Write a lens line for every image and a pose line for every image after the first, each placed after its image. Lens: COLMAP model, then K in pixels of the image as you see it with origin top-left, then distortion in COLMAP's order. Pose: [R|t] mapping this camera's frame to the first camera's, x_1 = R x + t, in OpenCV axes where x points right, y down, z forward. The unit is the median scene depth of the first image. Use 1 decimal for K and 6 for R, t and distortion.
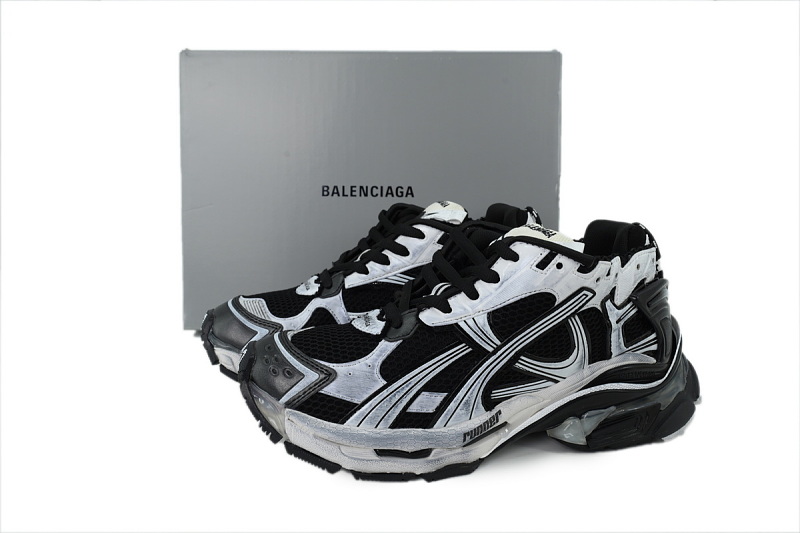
lens RADIAL K [[633.4, 0, 400.0], [0, 633.4, 266.5], [0, 0, 1]] dist [0.005658, -0.000180]
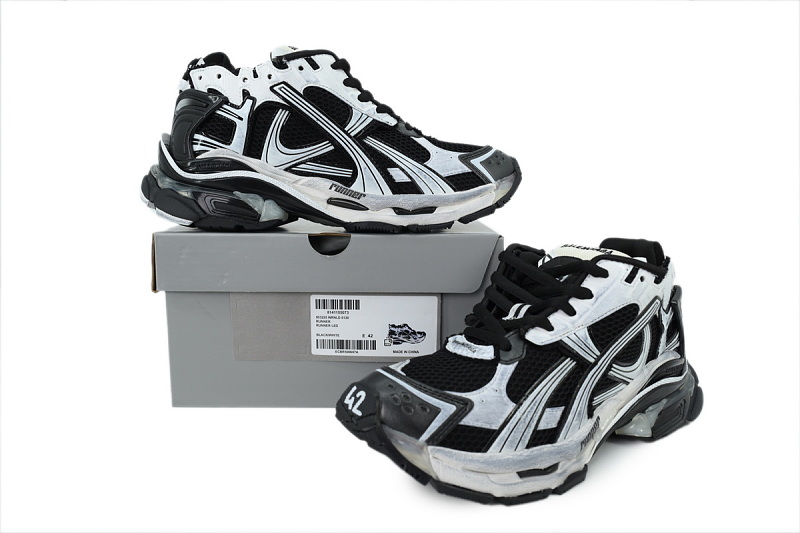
lens RADIAL K [[633.4, 0, 400.0], [0, 633.4, 266.5], [0, 0, 1]] dist [0.005658, -0.000180]
pose [[0.924399, -0.059293, 0.376790, -0.559710], [0.074979, 0.996817, -0.027087, -0.024348], [-0.373985, 0.053291, 0.925903, 0.112374]]
